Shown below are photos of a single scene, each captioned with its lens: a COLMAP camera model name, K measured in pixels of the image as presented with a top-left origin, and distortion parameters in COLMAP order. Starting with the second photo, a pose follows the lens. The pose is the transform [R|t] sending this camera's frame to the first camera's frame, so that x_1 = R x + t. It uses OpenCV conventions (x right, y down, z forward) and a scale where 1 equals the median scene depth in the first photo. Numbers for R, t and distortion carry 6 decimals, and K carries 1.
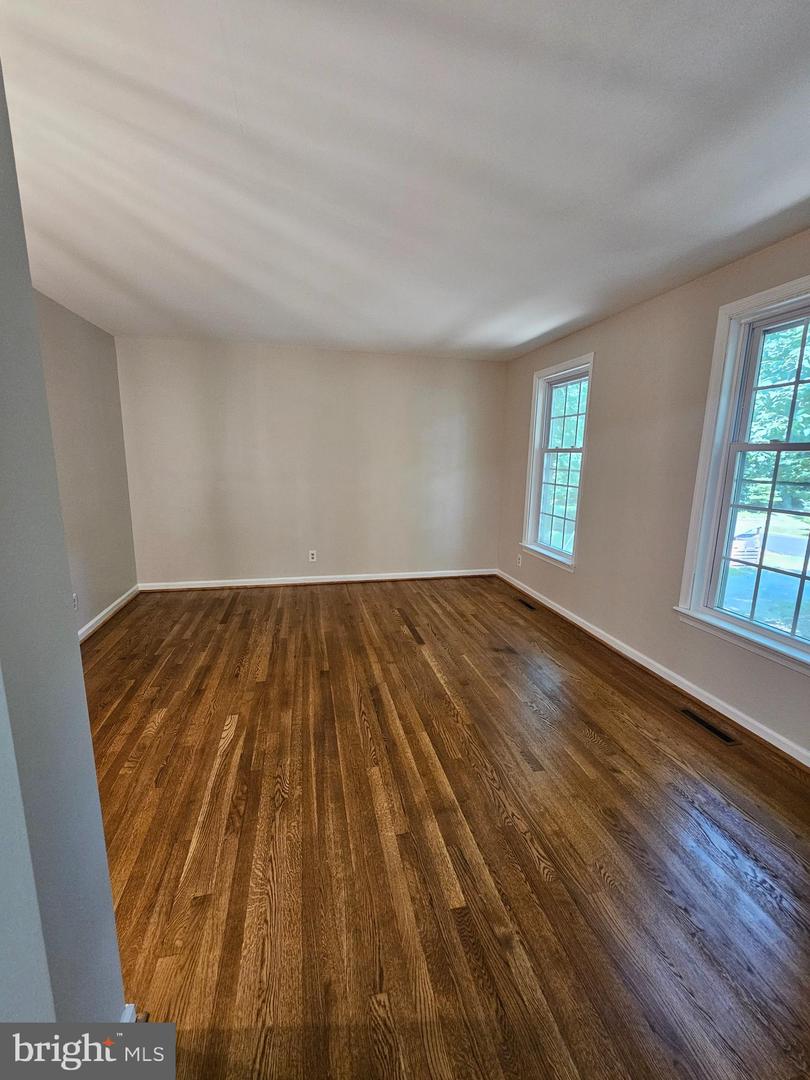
lens RADIAL K [[439.8, 0, 403.4], [0, 439.8, 536.5], [0, 0, 1]] dist [0.001747, 0.000159]
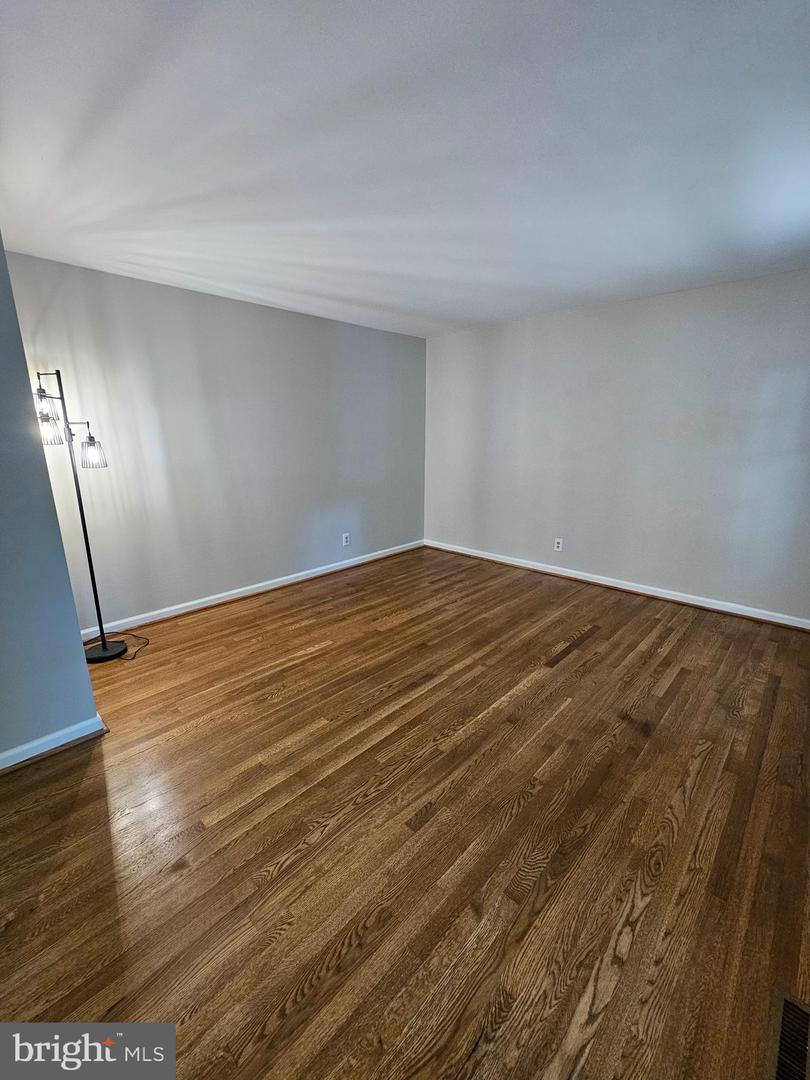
lens RADIAL K [[439.8, 0, 403.8], [0, 439.8, 542.9], [0, 0, 1]] dist [0.001747, 0.000159]
pose [[0.560707, 0.183710, -0.807378, 0.571831], [-0.136092, 0.982263, 0.128990, -0.056042], [0.816754, 0.037552, 0.575763, 0.337360]]
